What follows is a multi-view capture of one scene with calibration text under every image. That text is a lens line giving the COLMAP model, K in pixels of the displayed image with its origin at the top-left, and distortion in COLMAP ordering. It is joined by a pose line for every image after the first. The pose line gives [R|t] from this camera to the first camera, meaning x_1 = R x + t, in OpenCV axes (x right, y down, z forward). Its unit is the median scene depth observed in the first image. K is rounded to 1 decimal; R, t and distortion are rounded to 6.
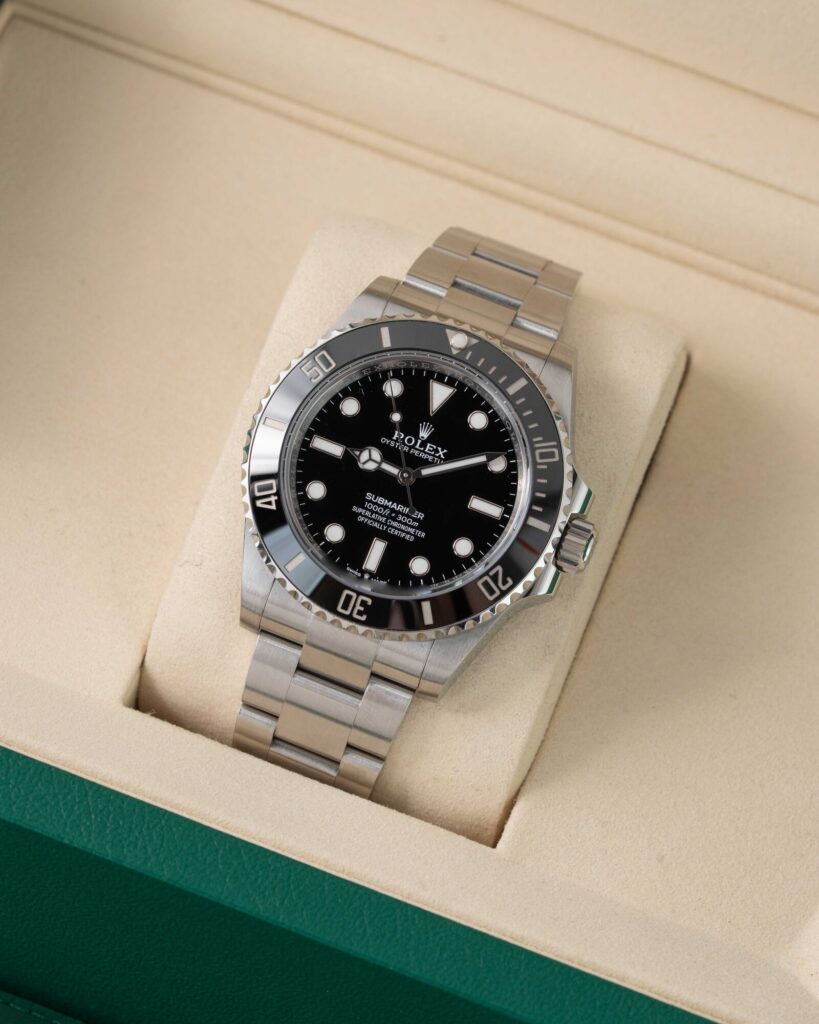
lens RADIAL K [[5074.4, 0, 409.5], [0, 5074.4, 512.0], [0, 0, 1]] dist [0.004789, 5.094422]
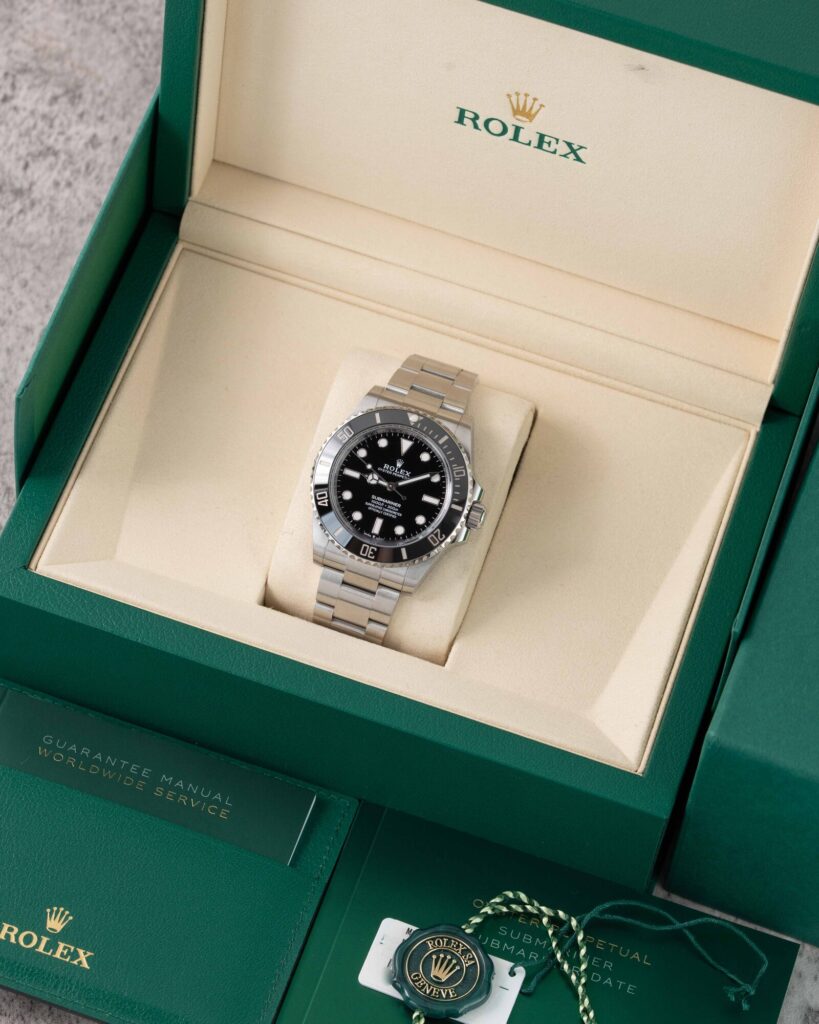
lens RADIAL K [[5074.4, 0, 409.5], [0, 5074.4, 512.0], [0, 0, 1]] dist [0.004789, 5.094422]
pose [[0.998604, -0.046598, -0.024886, 0.056537], [0.047558, 0.998087, 0.039492, -0.076316], [0.022999, -0.040621, 0.998910, -1.025390]]
